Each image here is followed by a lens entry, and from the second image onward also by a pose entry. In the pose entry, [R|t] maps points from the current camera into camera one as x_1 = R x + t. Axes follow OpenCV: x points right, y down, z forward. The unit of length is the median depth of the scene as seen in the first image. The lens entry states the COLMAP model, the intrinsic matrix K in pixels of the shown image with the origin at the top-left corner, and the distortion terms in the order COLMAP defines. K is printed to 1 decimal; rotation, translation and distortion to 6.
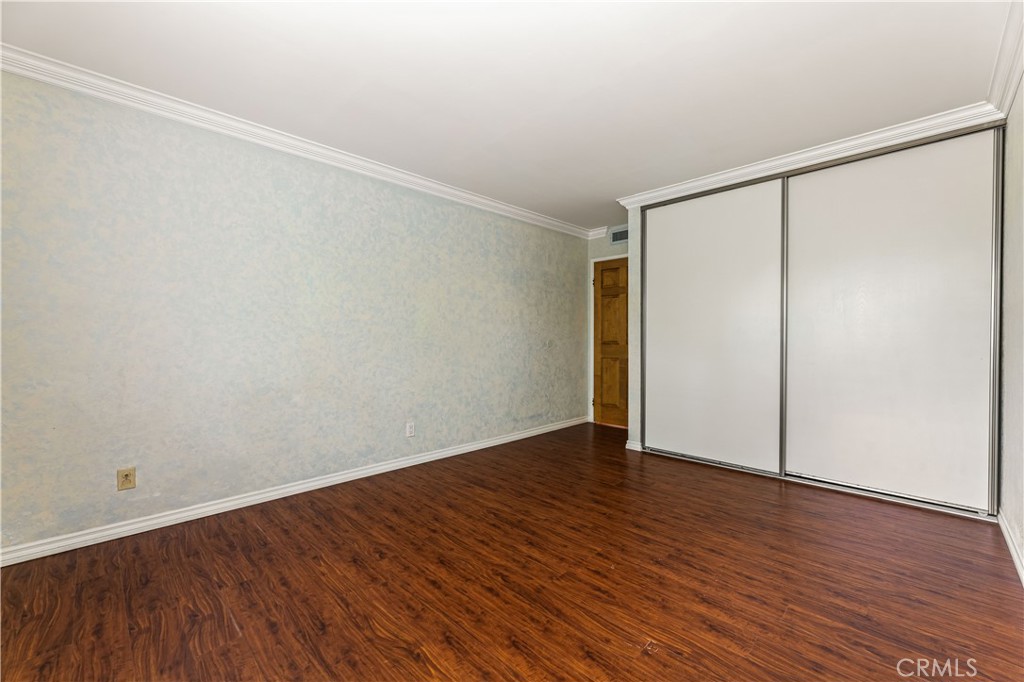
lens RADIAL K [[418.2, 0, 512.0], [0, 418.2, 341.0], [0, 0, 1]] dist [0.001050, -0.000052]
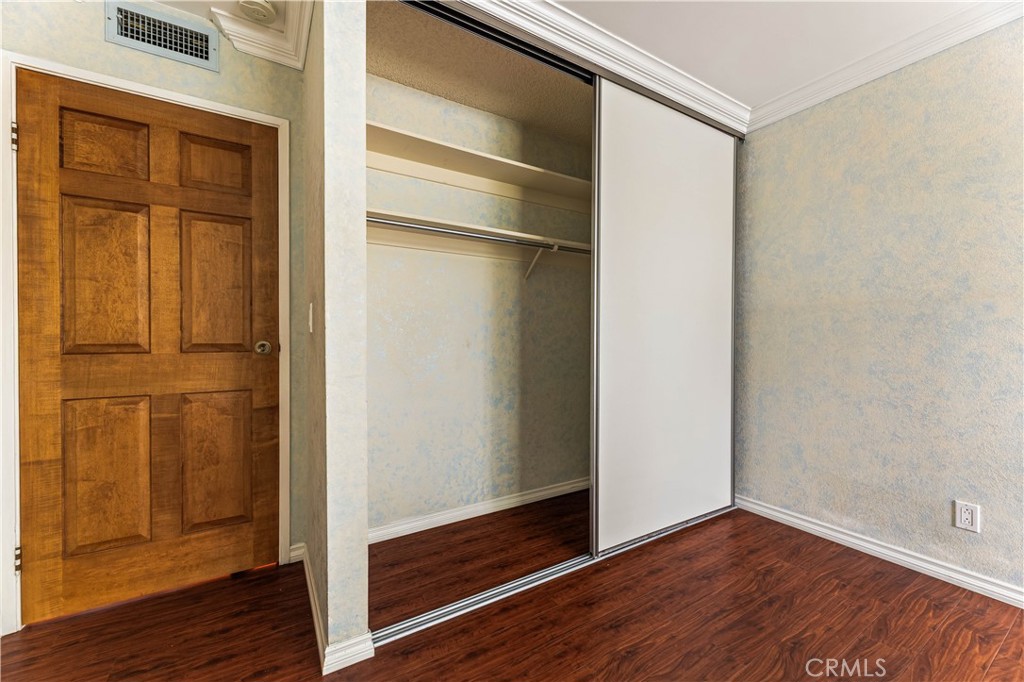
lens RADIAL K [[407.7, 0, 517.8], [0, 407.7, 341.6], [0, 0, 1]] dist [-0.000199, -0.000253]
pose [[0.220380, -0.007064, 0.975388, 0.000084], [0.001322, 0.999975, 0.006943, -0.006880], [-0.975413, -0.000241, 0.220384, 1.359305]]
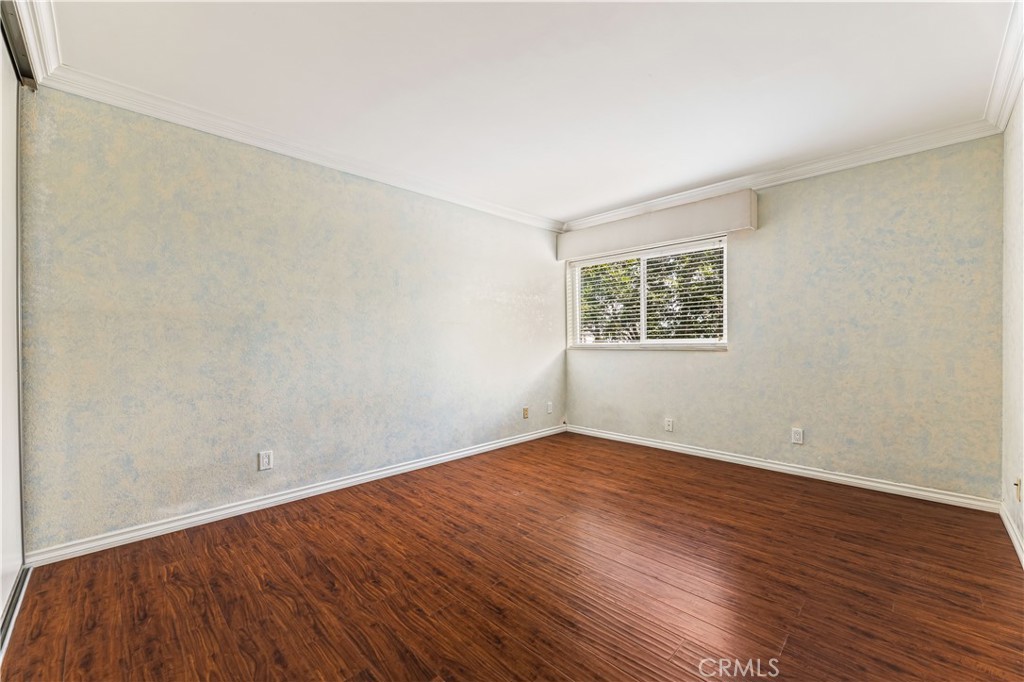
lens RADIAL K [[407.7, 0, 517.8], [0, 407.7, 341.6], [0, 0, 1]] dist [-0.000199, -0.000253]
pose [[-0.999936, 0.005549, -0.009823, 0.210990], [0.005520, 0.999980, 0.002992, -0.012324], [0.009839, 0.002938, -0.999947, 1.865476]]
